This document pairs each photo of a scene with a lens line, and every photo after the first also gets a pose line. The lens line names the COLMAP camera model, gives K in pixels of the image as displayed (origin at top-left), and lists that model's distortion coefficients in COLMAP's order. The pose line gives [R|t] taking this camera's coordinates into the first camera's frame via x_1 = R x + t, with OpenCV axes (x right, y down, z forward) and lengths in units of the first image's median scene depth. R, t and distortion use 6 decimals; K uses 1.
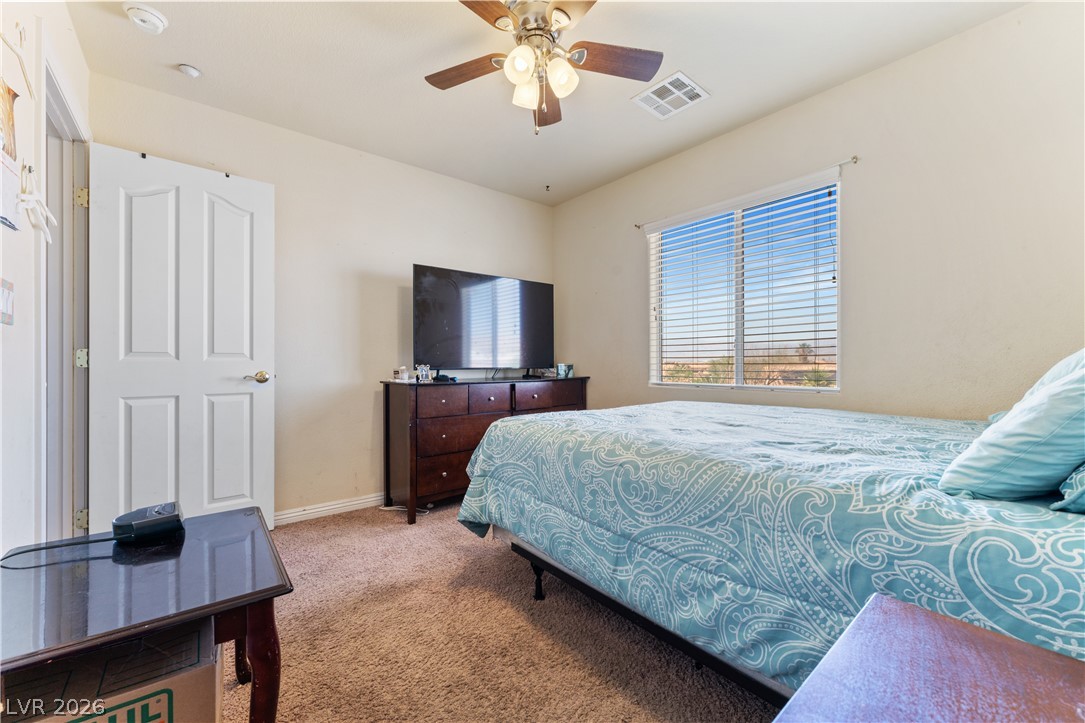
lens RADIAL K [[436.3, 0, 546.4], [0, 436.3, 360.0], [0, 0, 1]] dist [0.002647, 0.000373]
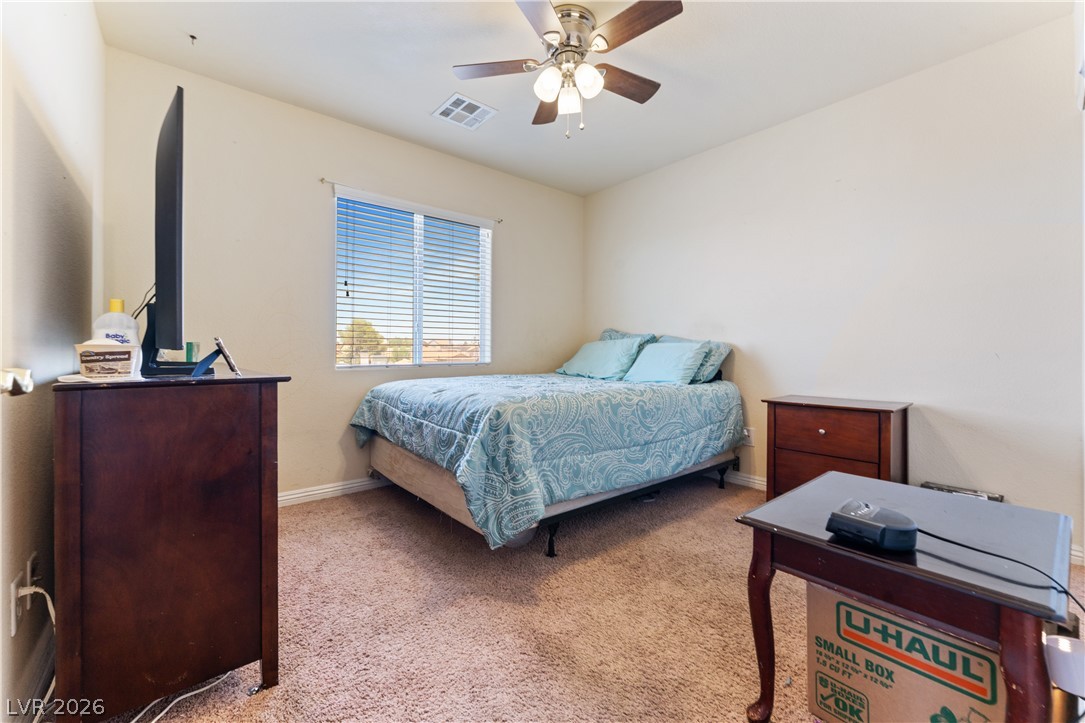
lens RADIAL K [[436.3, 0, 544.0], [0, 436.3, 351.5], [0, 0, 1]] dist [0.002647, 0.000373]
pose [[-0.009101, 0.002200, 0.999956, -1.370118], [-0.003392, 0.999992, -0.002231, 0.045546], [-0.999953, -0.003412, -0.009093, 1.277059]]
